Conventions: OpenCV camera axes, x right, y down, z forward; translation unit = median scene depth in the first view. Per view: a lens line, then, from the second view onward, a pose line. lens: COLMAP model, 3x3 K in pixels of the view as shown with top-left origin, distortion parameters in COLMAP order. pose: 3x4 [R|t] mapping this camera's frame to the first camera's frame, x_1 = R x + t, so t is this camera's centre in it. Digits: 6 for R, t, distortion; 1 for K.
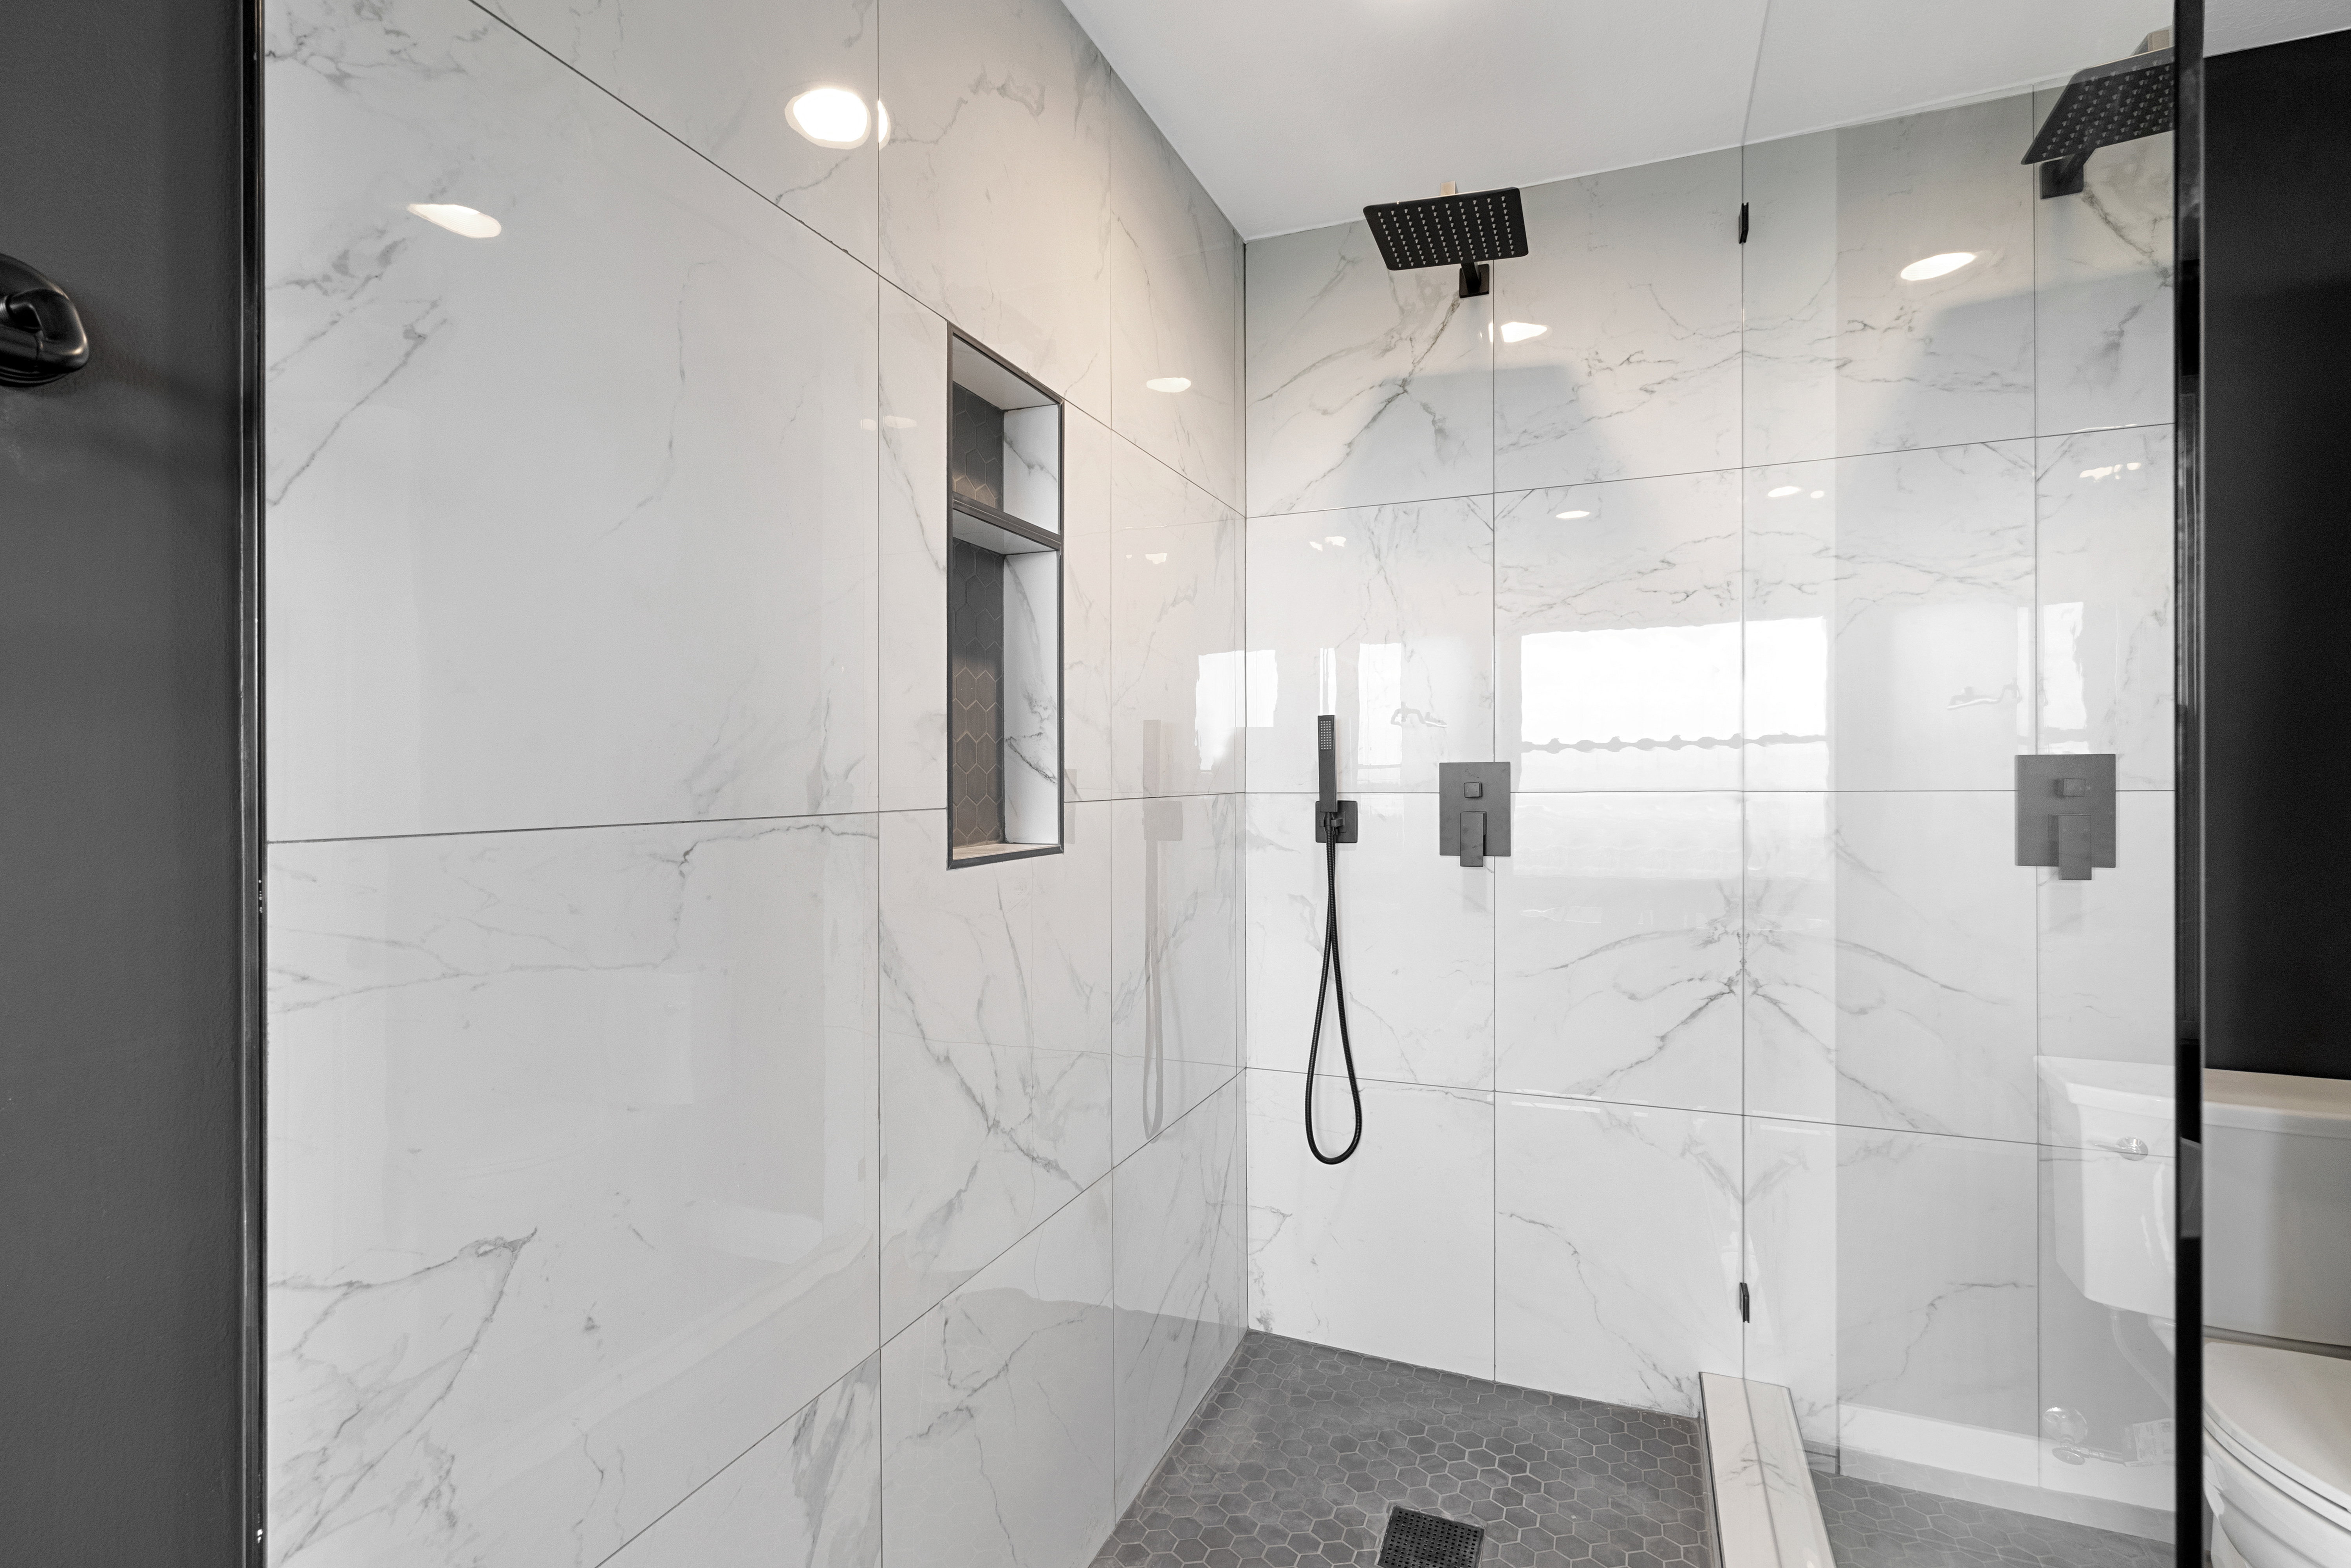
lens RADIAL K [[1091.6, 0, 1183.2], [0, 1091.6, 788.0], [0, 0, 1]] dist [-0.000651, 0.000491]
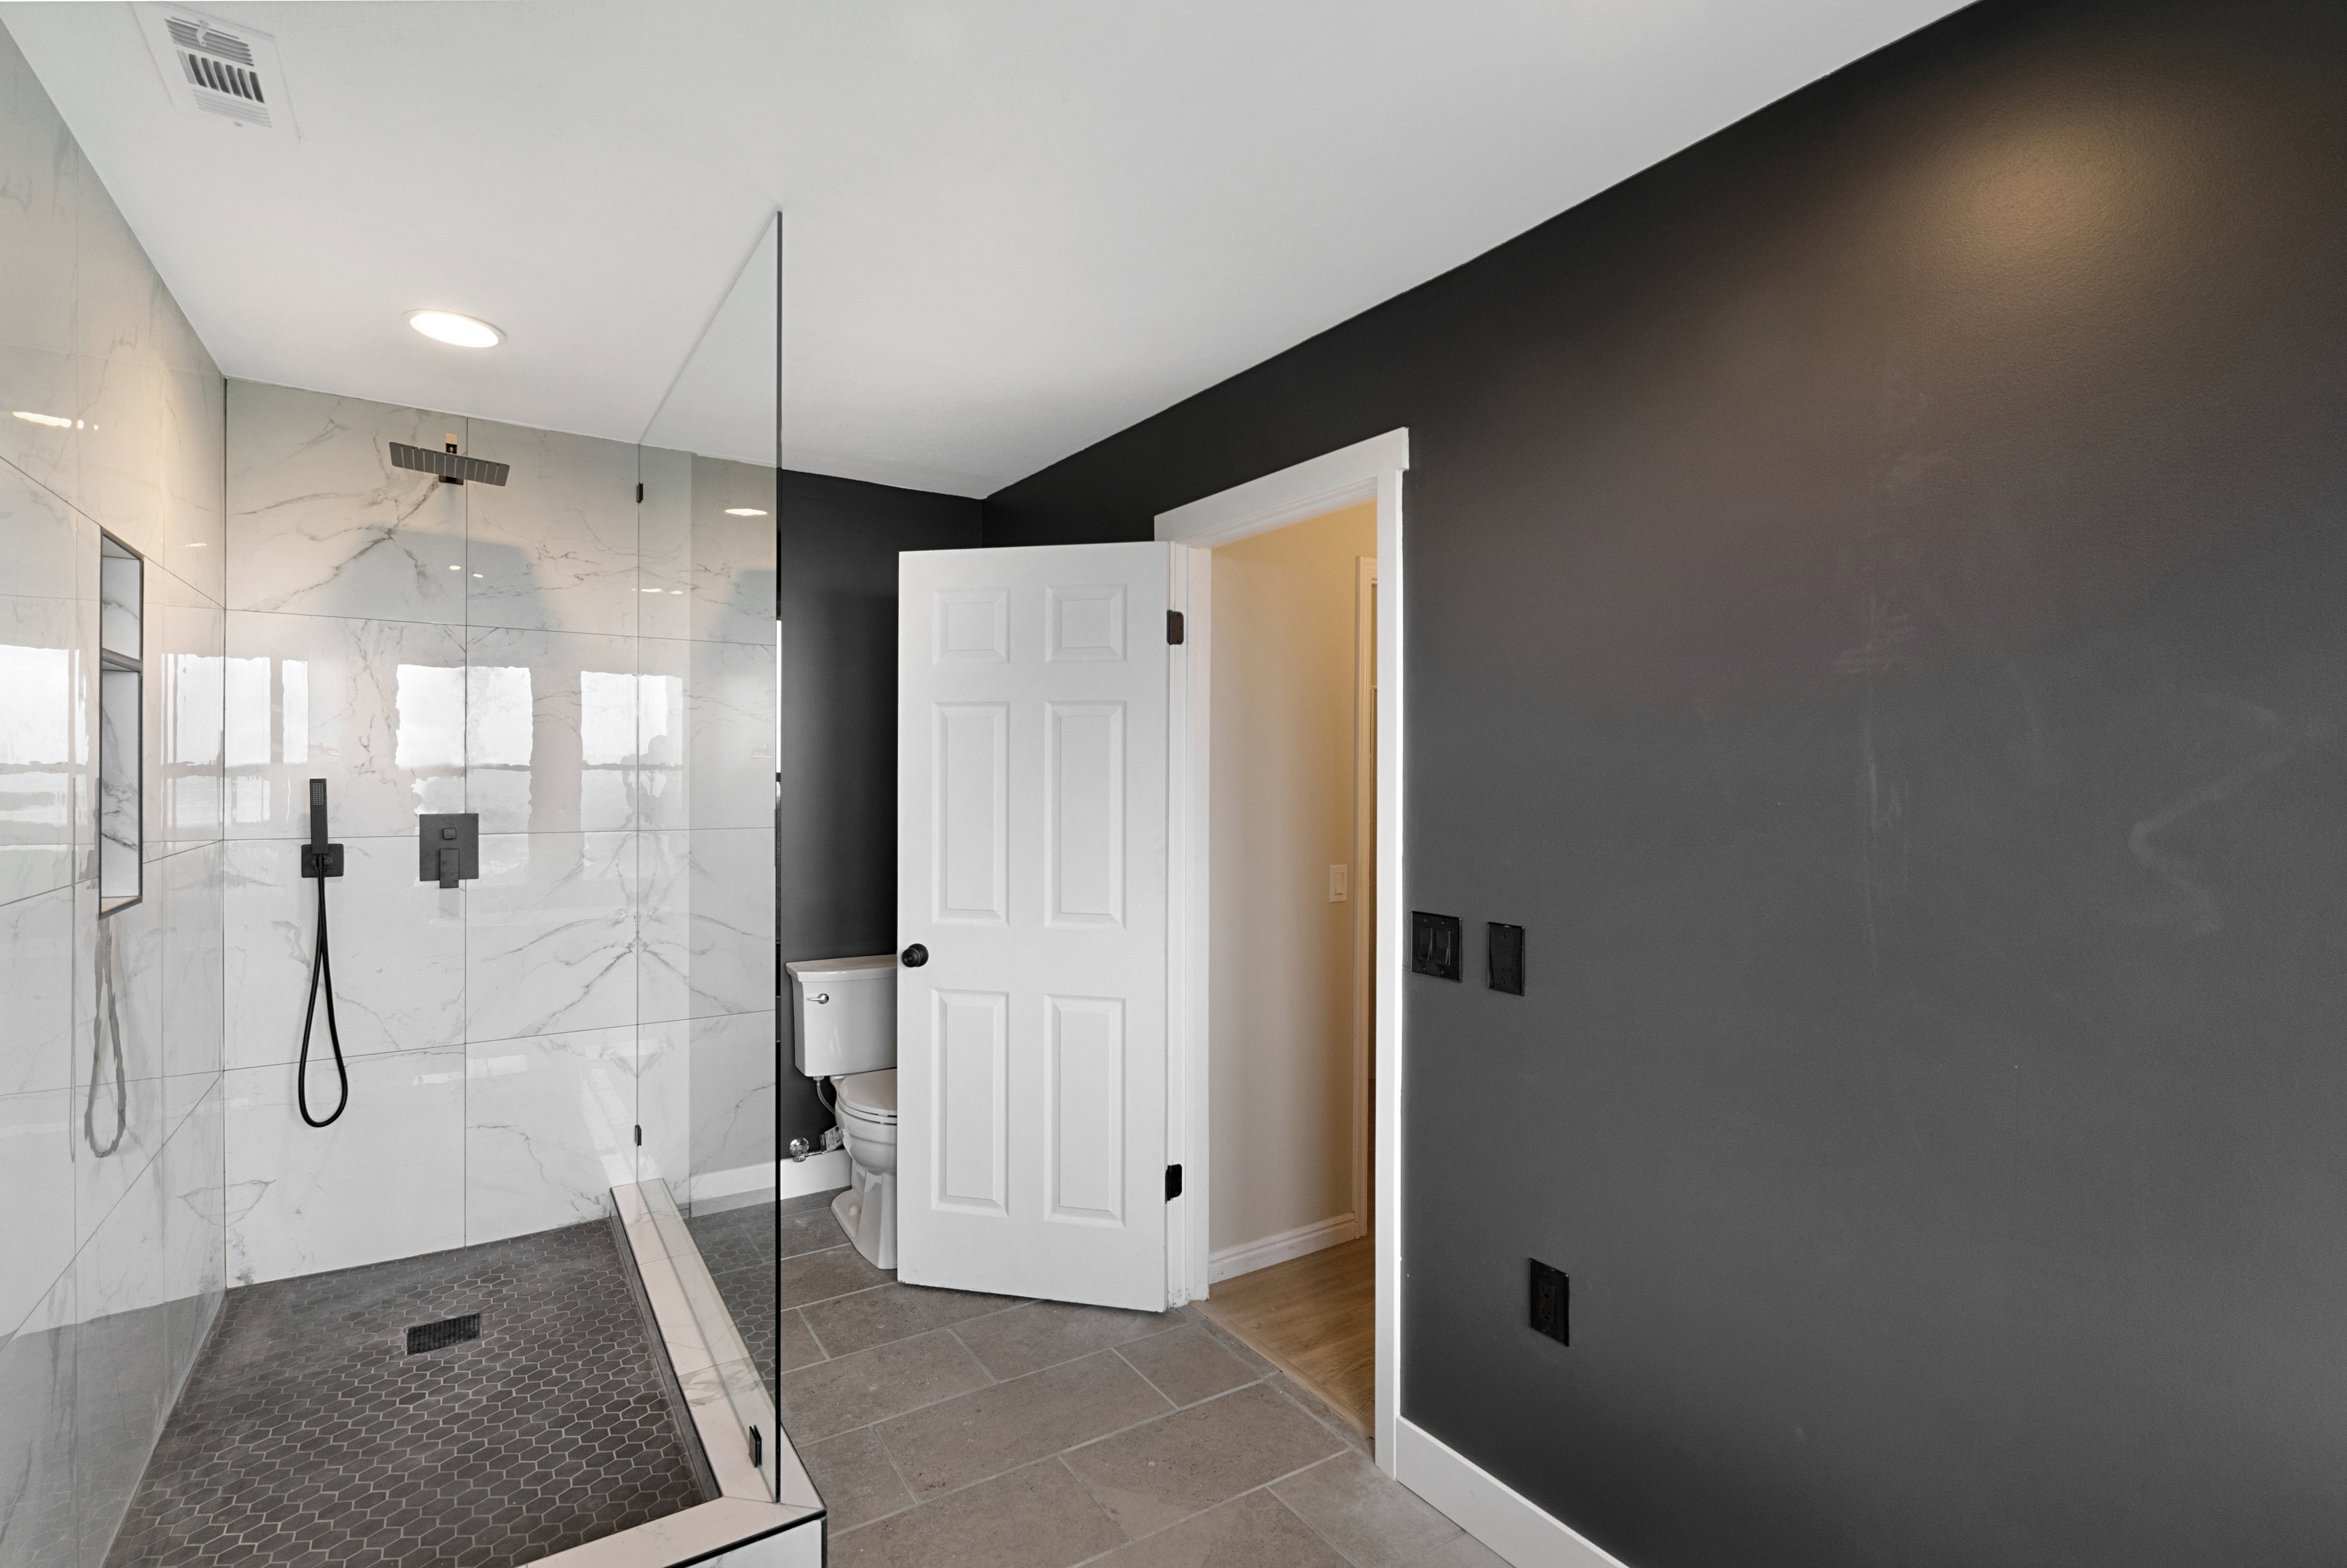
lens RADIAL K [[1089.7, 0, 1176.5], [0, 1089.7, 786.2], [0, 0, 1]] dist [-0.000651, 0.000491]
pose [[0.564544, 0.000574, 0.825403, -0.383588], [-0.003606, 0.999992, 0.001770, -0.068102], [-0.825395, -0.003976, 0.564542, -0.598997]]
